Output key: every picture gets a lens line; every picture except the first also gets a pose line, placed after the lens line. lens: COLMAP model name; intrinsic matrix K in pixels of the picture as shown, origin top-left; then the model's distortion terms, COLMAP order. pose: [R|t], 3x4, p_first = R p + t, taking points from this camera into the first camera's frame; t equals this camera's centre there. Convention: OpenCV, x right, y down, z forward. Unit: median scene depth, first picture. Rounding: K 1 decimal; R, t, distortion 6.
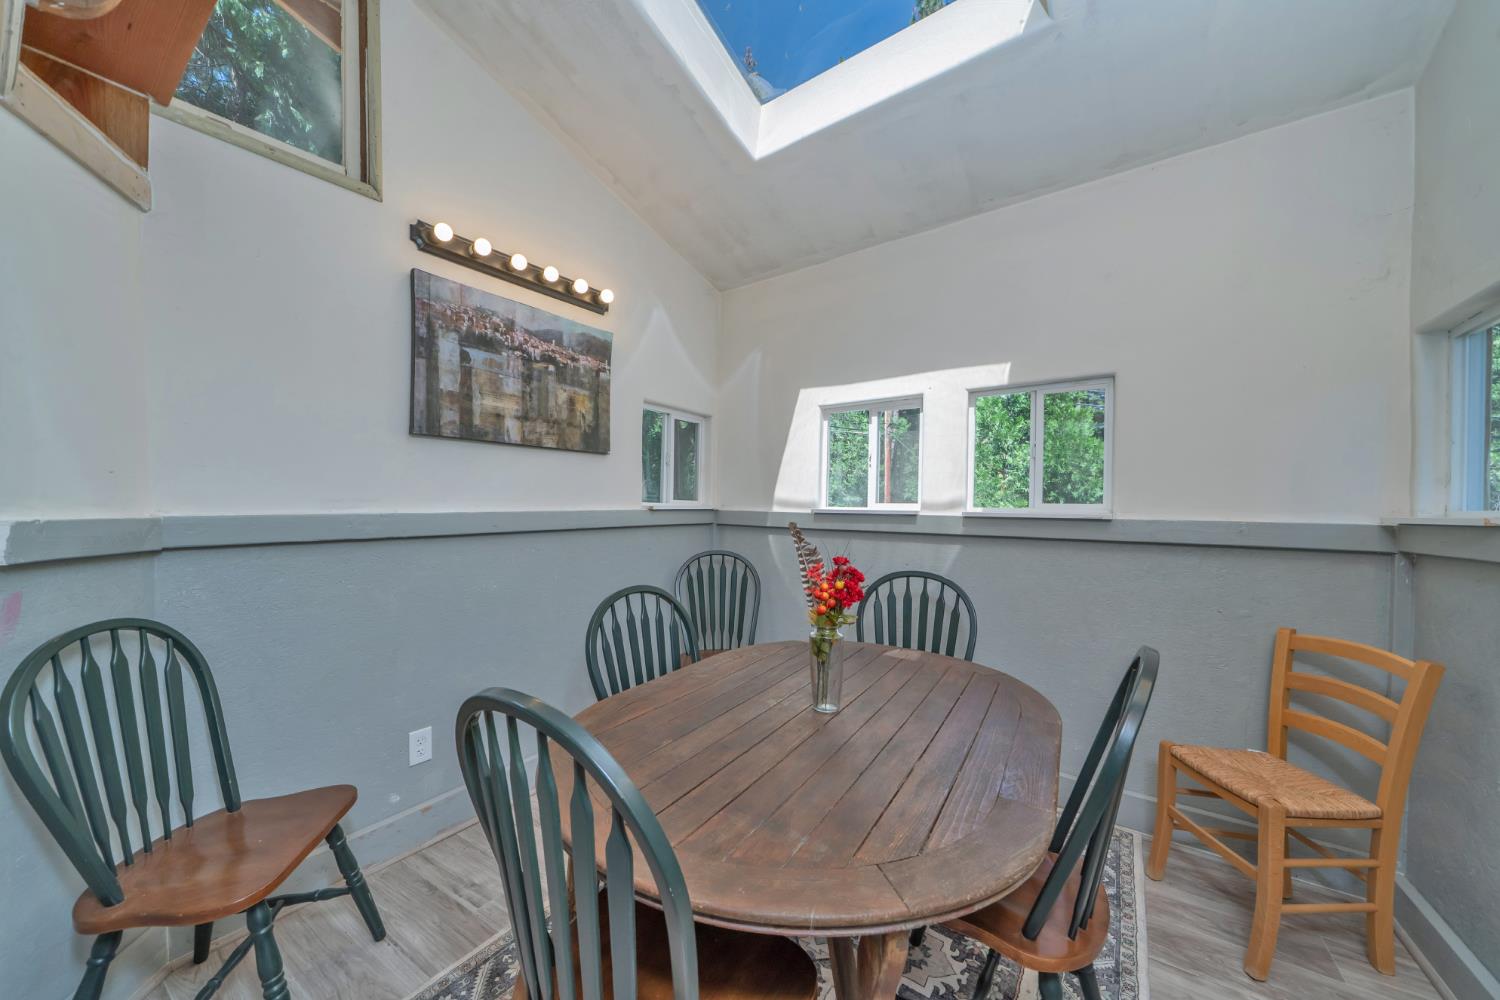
lens RADIAL K [[537.3, 0, 742.0], [0, 537.3, 503.6], [0, 0, 1]] dist [0.000707, 0.000092]
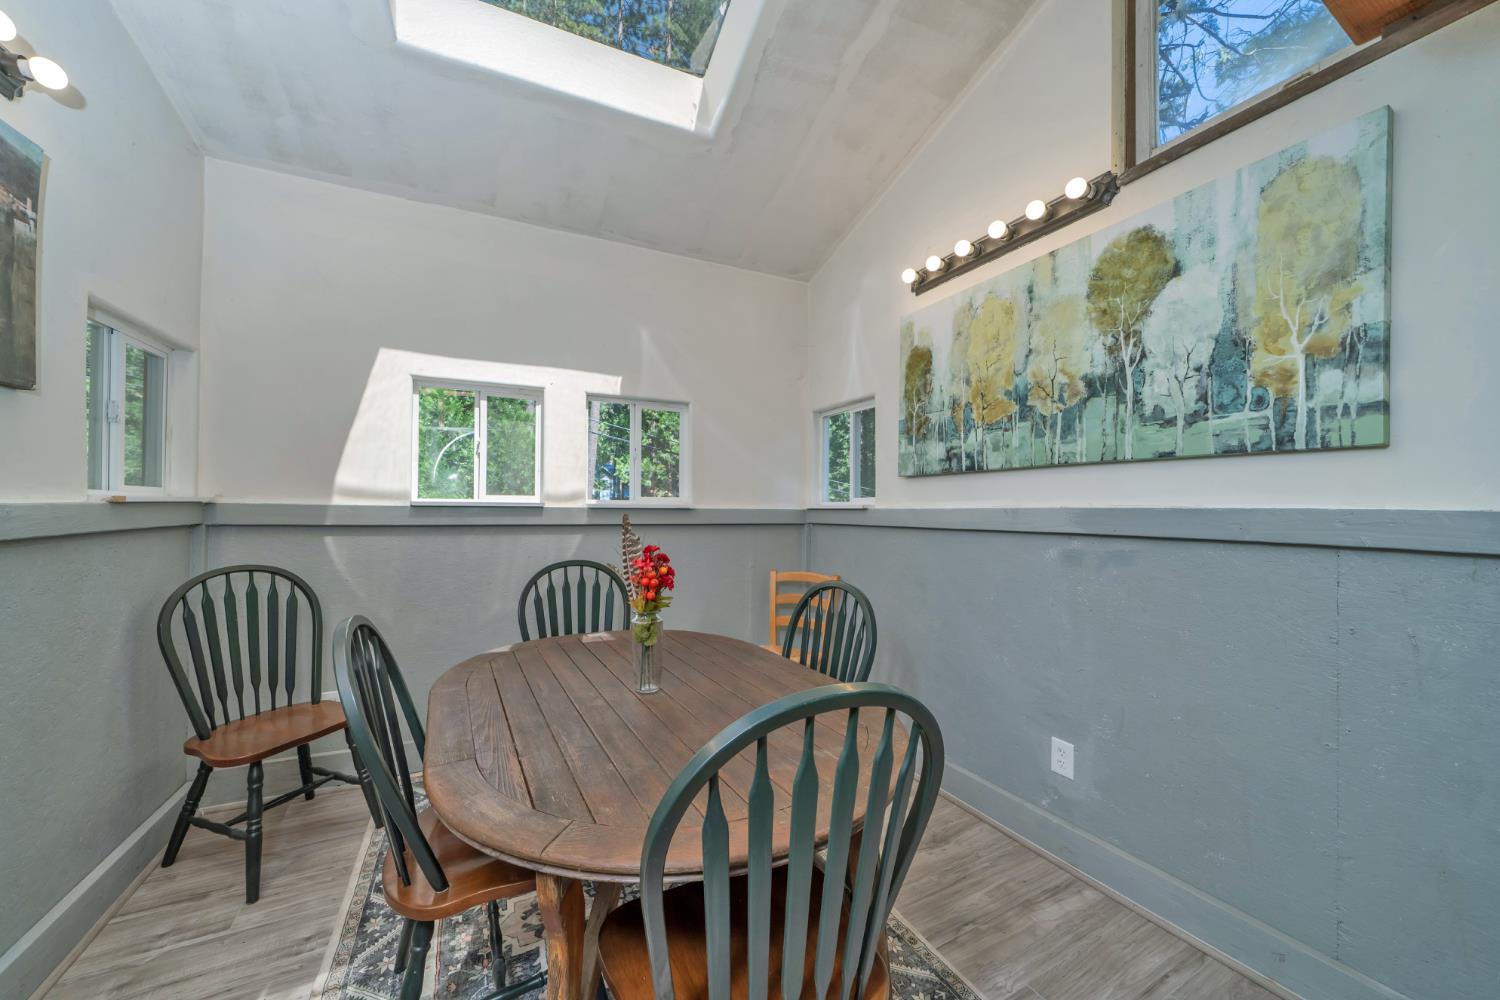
lens RADIAL K [[537.3, 0, 743.5], [0, 537.3, 500.7], [0, 0, 1]] dist [0.000707, 0.000092]
pose [[0.472524, 0.000630, 0.881318, -0.376790], [-0.010780, 0.999929, 0.005065, 0.000754], [-0.881252, -0.011894, 0.472497, 0.184882]]
